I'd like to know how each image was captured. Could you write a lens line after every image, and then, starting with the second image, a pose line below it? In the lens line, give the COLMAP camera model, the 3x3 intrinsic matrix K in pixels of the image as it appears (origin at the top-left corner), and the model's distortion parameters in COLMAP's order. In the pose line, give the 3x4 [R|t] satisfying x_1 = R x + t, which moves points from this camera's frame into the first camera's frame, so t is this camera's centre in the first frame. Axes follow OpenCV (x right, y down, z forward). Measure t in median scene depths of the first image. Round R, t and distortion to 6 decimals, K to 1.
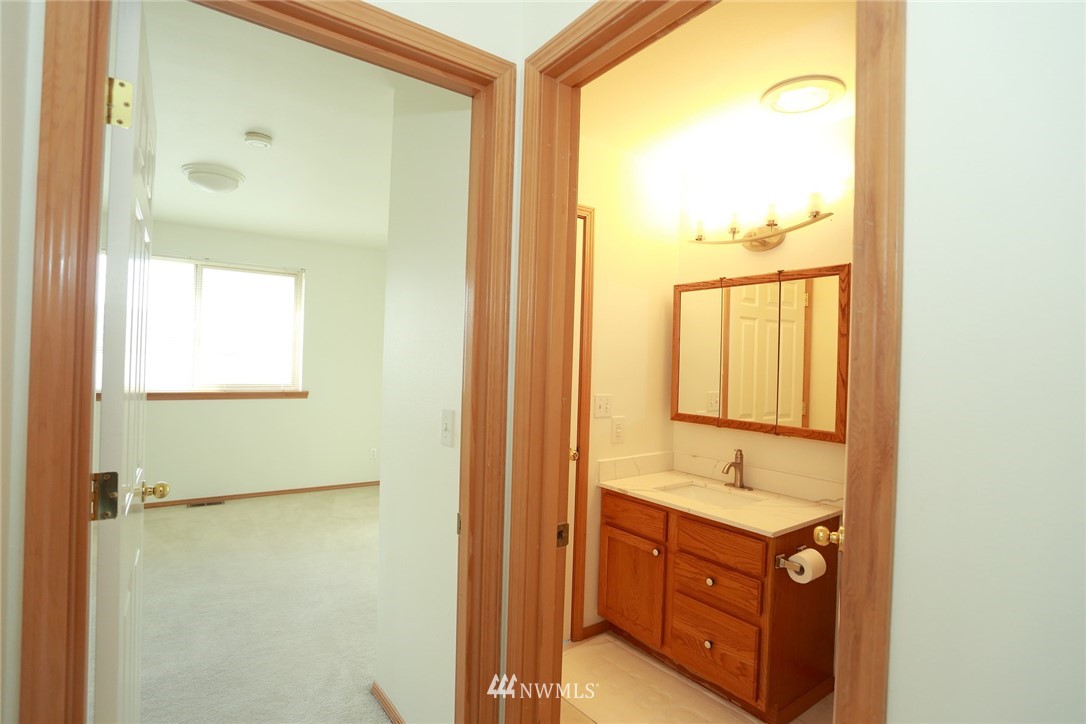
lens RADIAL K [[527.2, 0, 536.2], [0, 527.2, 358.9], [0, 0, 1]] dist [-0.078043, 0.034922]
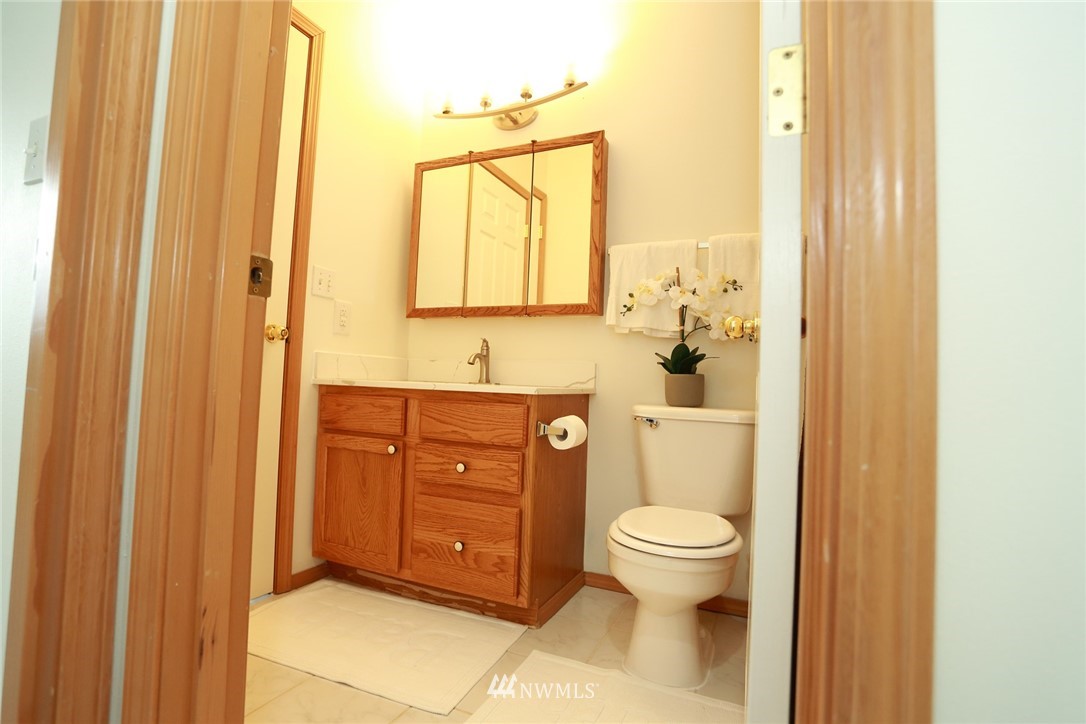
lens RADIAL K [[527.2, 0, 536.2], [0, 527.2, 358.9], [0, 0, 1]] dist [-0.078043, 0.034922]
pose [[0.864802, 0.027875, 0.501339, 0.017422], [-0.017445, 0.999523, -0.025482, 0.250229], [-0.501810, 0.013291, 0.864876, 0.199609]]
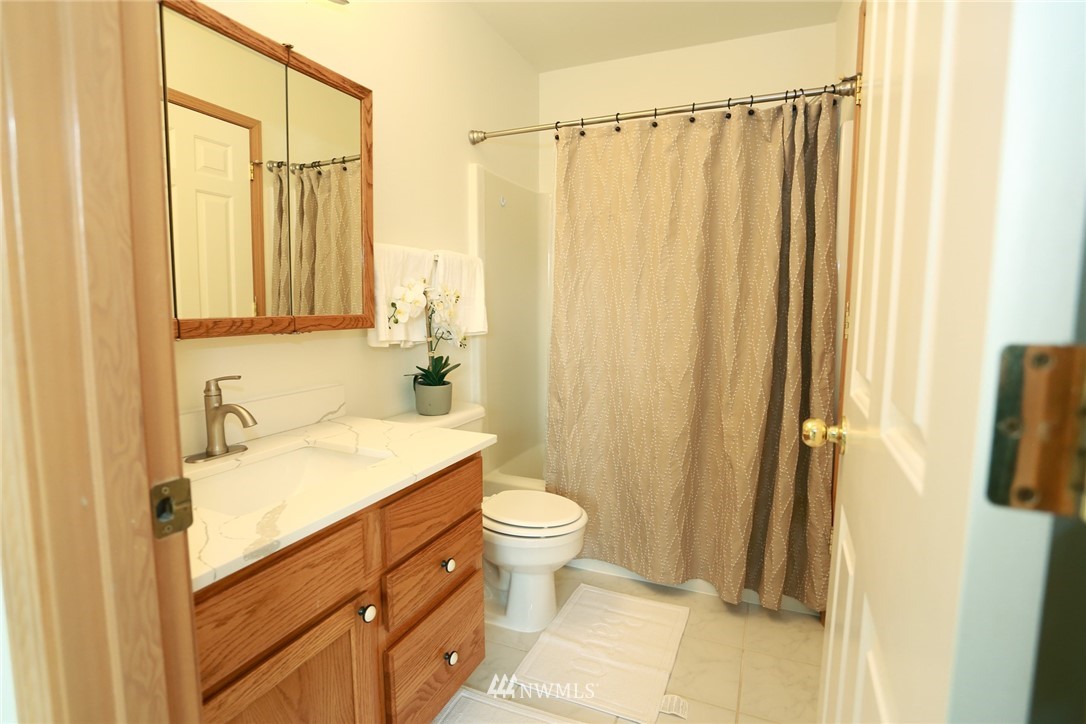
lens RADIAL K [[527.2, 0, 536.2], [0, 527.2, 358.9], [0, 0, 1]] dist [-0.078043, 0.034922]
pose [[-0.514389, -0.118795, 0.849289, -0.191217], [-0.026983, 0.992110, 0.122429, 0.097976], [-0.857132, 0.040060, -0.513536, 1.093505]]
